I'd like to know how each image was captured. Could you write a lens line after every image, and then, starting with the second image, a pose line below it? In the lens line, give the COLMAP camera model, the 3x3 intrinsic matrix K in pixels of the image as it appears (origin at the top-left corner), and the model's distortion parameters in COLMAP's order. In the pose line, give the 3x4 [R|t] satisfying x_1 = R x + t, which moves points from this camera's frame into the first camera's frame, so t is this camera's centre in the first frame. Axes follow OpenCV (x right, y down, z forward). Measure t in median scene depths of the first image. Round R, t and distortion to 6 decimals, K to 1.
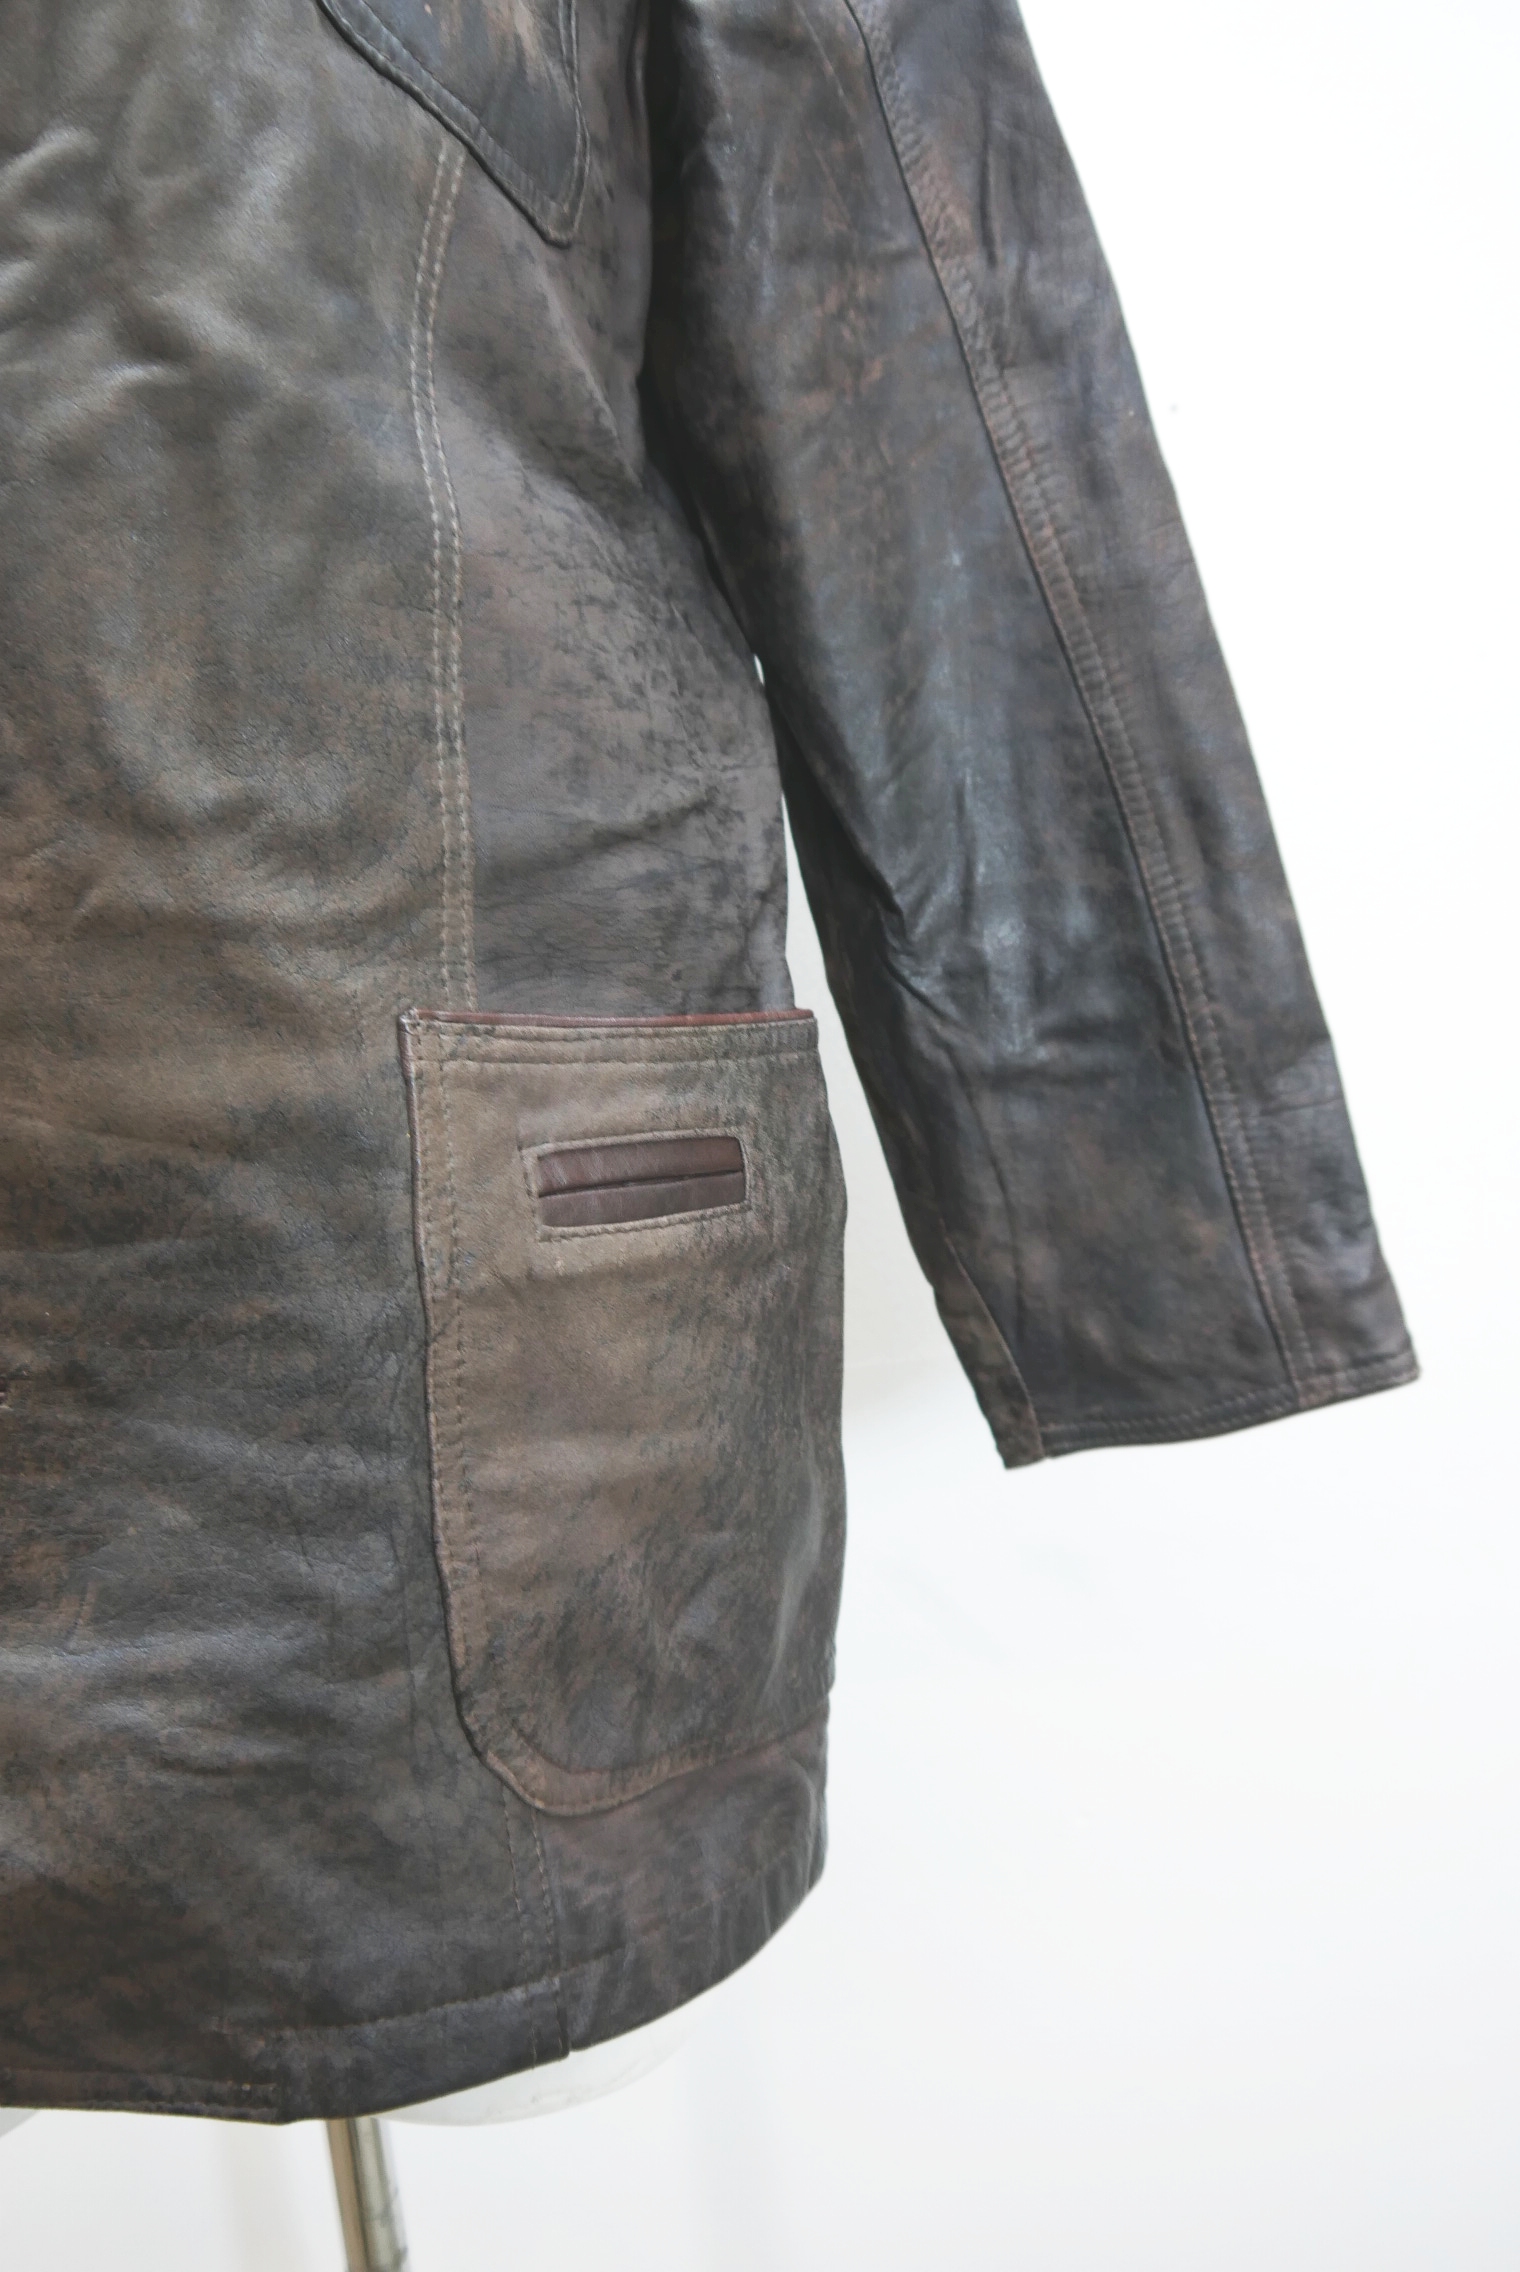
lens RADIAL K [[1920.4, 0, 760.0], [0, 1920.4, 1136.0], [0, 0, 1]] dist [-0.042206, 0.014991]
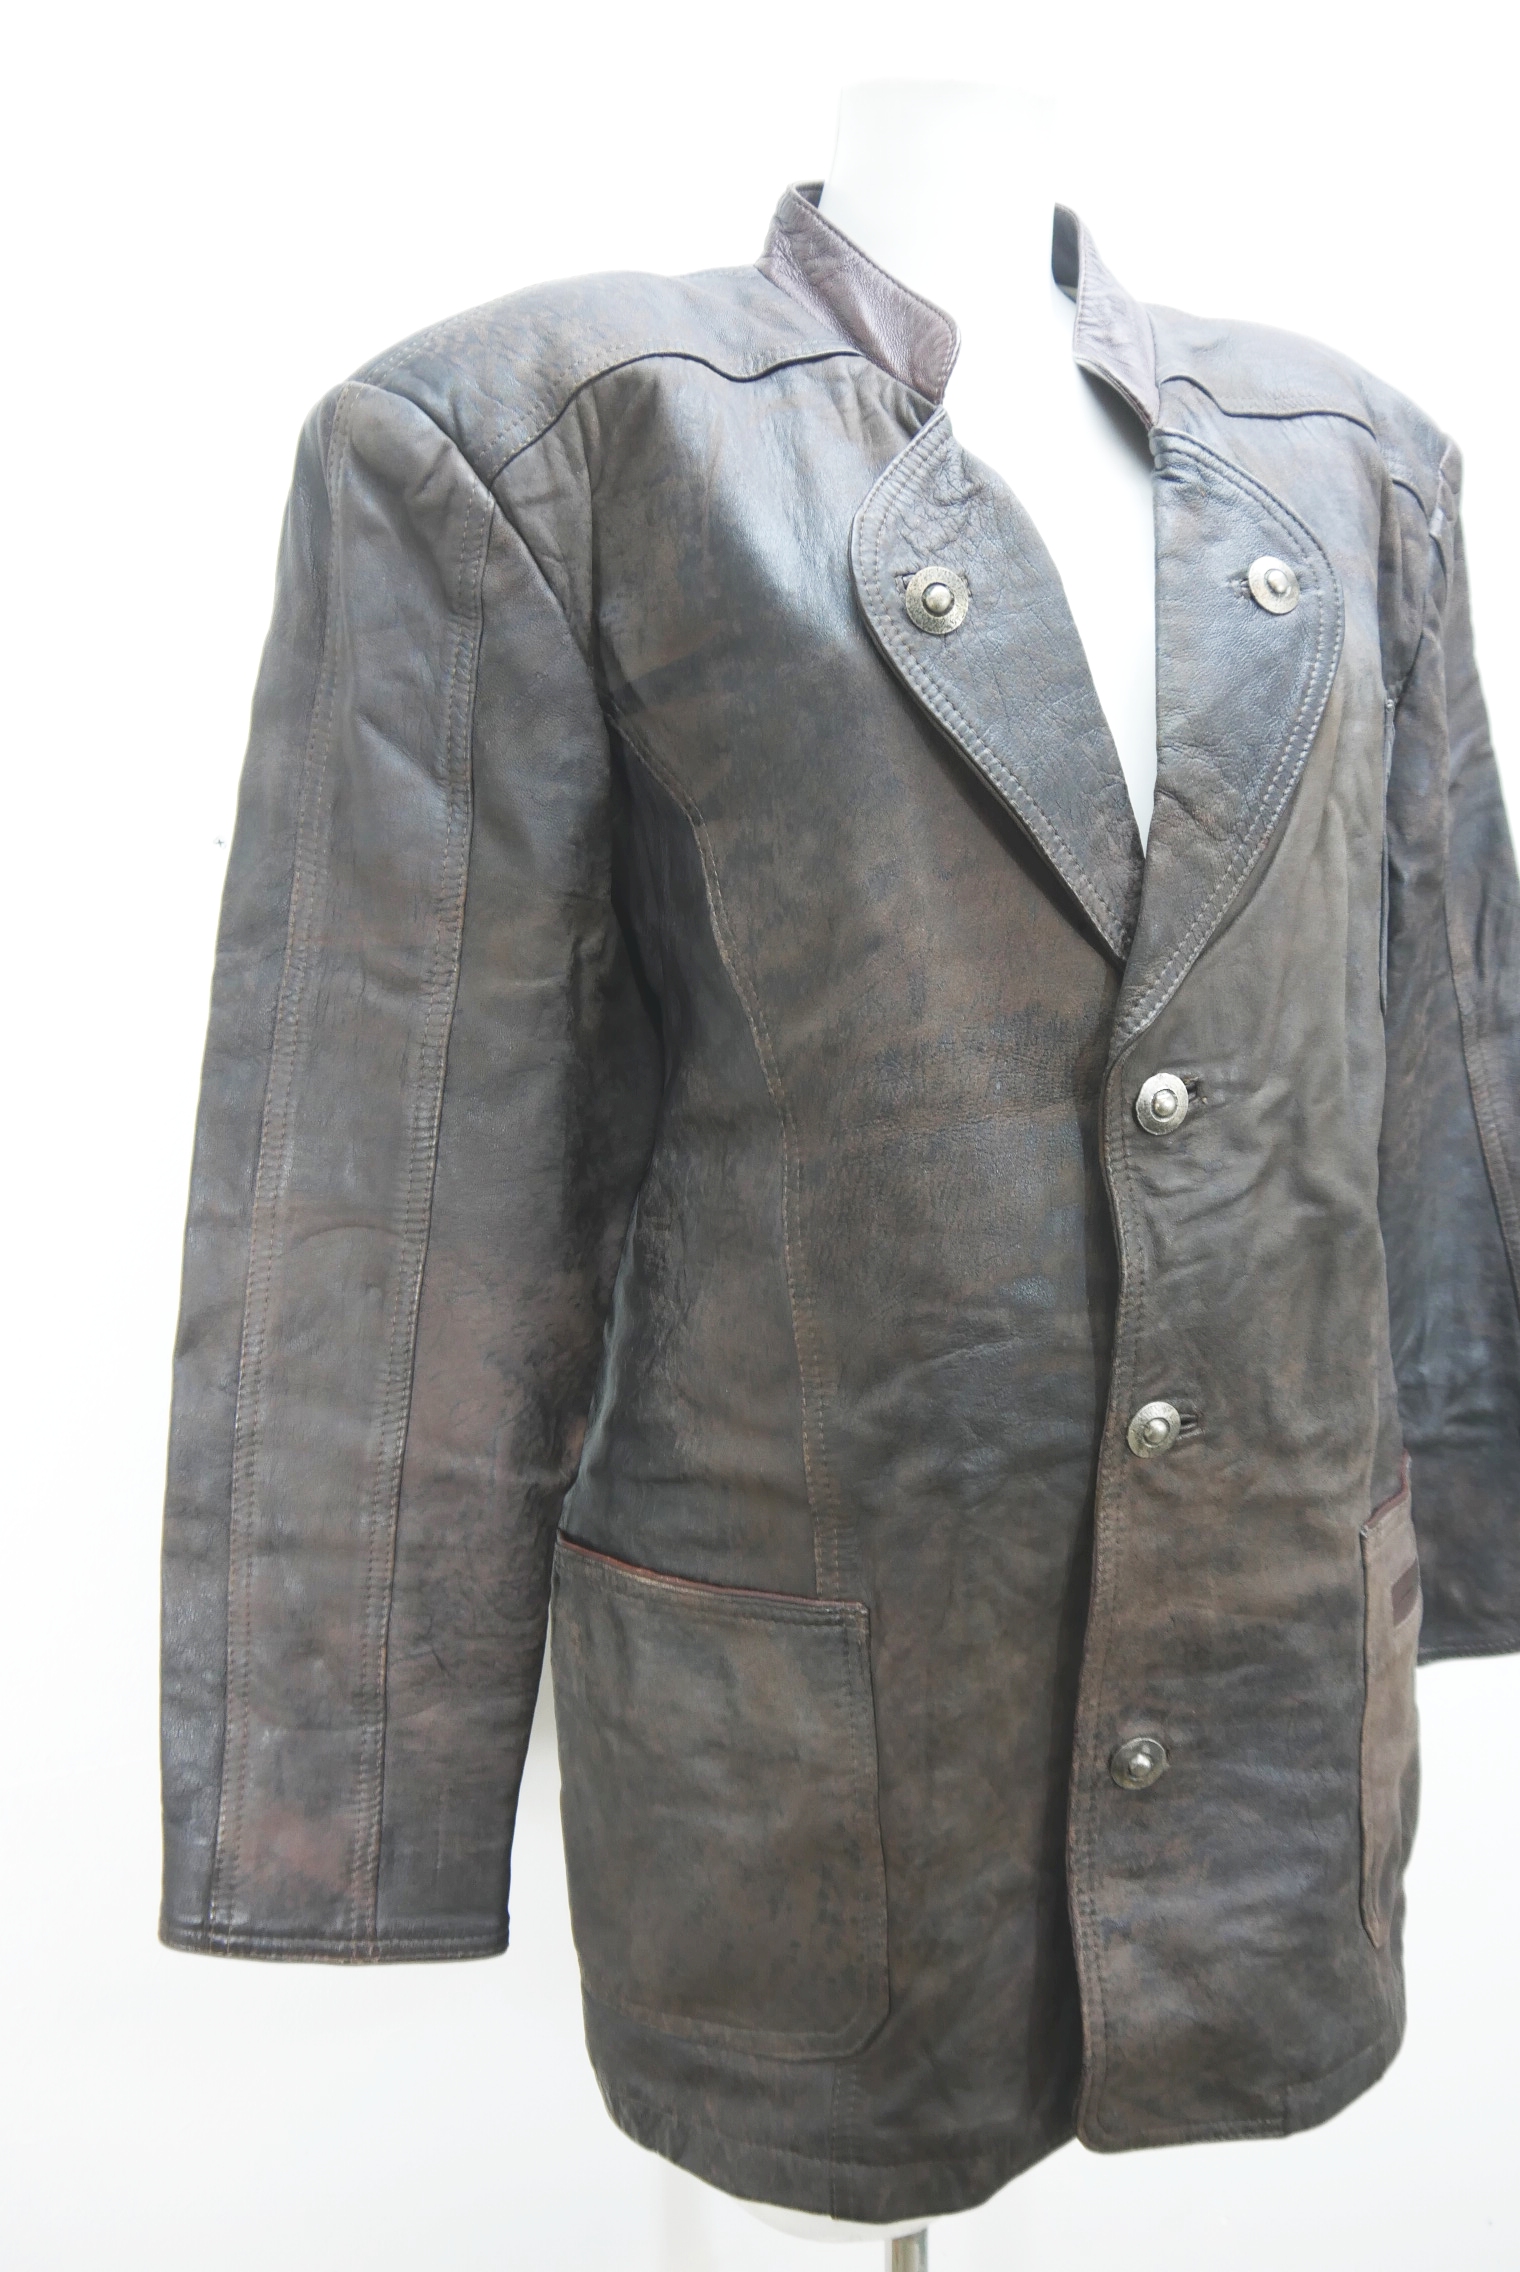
lens RADIAL K [[1920.4, 0, 760.0], [0, 1920.4, 1136.0], [0, 0, 1]] dist [-0.042206, 0.014991]
pose [[0.966159, 0.007109, 0.257851, -1.211715], [-0.016031, 0.999343, 0.032516, -0.488346], [-0.257450, -0.035550, 0.965637, -0.587067]]
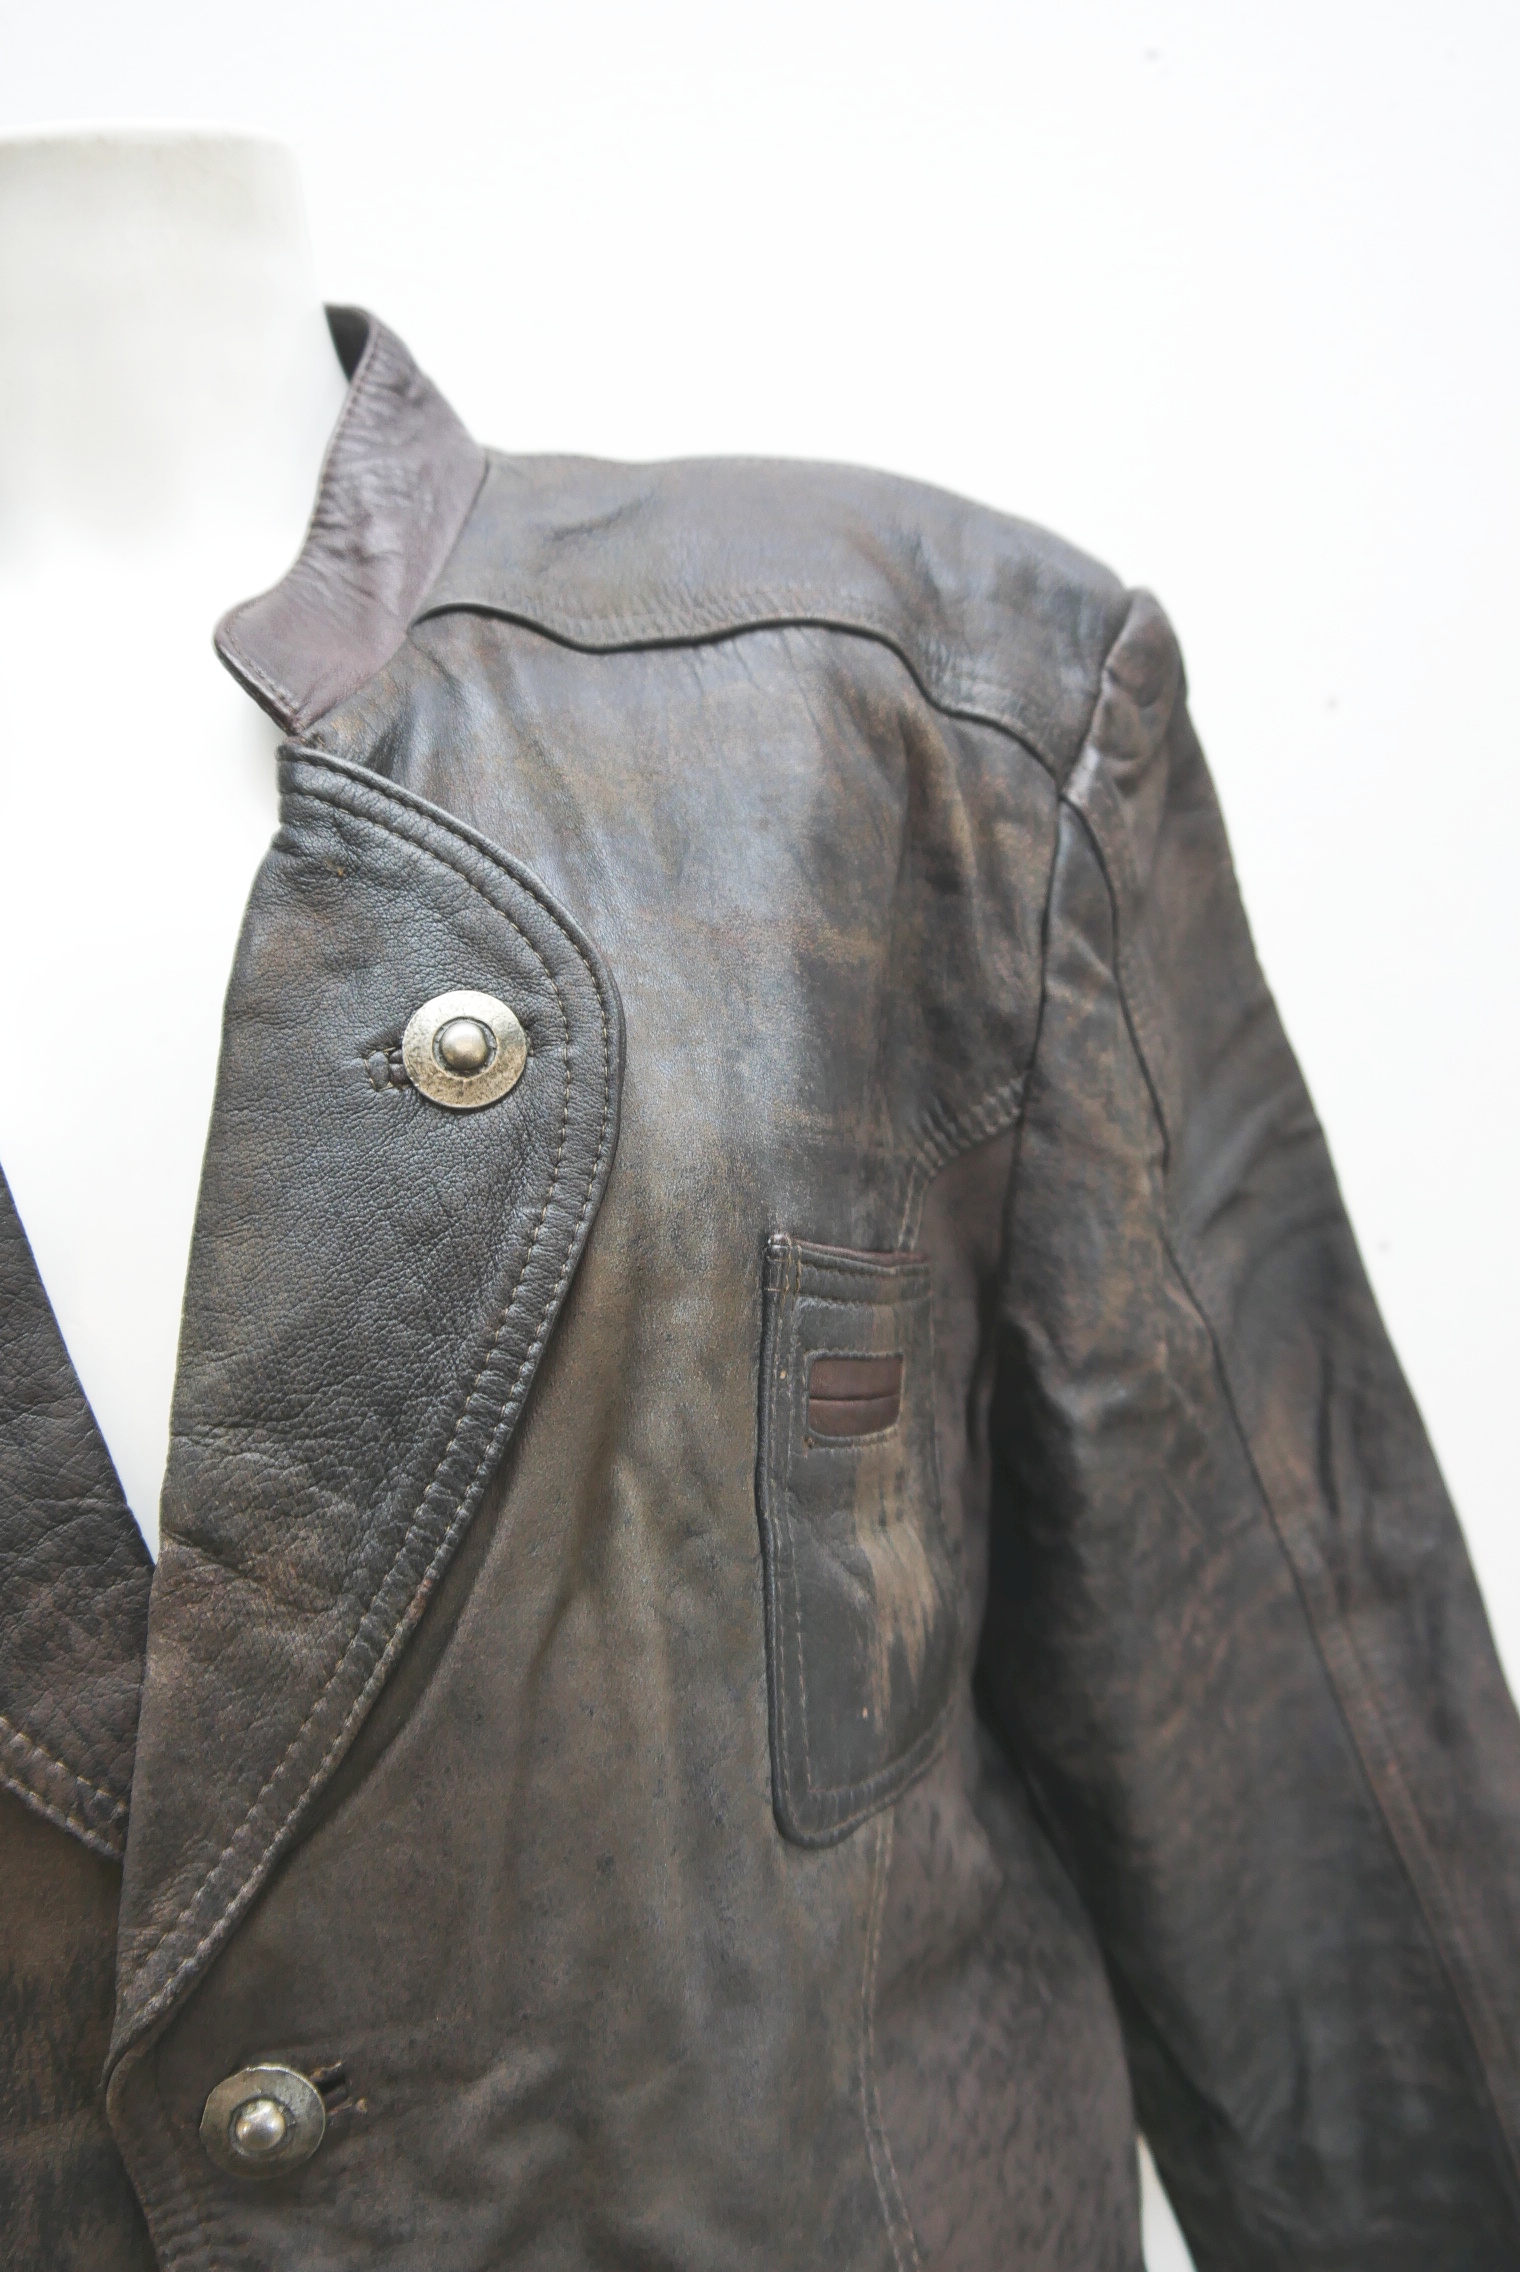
lens RADIAL K [[1920.4, 0, 760.0], [0, 1920.4, 1136.0], [0, 0, 1]] dist [-0.042206, 0.014991]
pose [[0.998367, -0.042941, 0.037686, -0.251227], [0.042563, 0.999036, 0.010773, -0.891262], [-0.038112, -0.009152, 0.999232, 0.098329]]
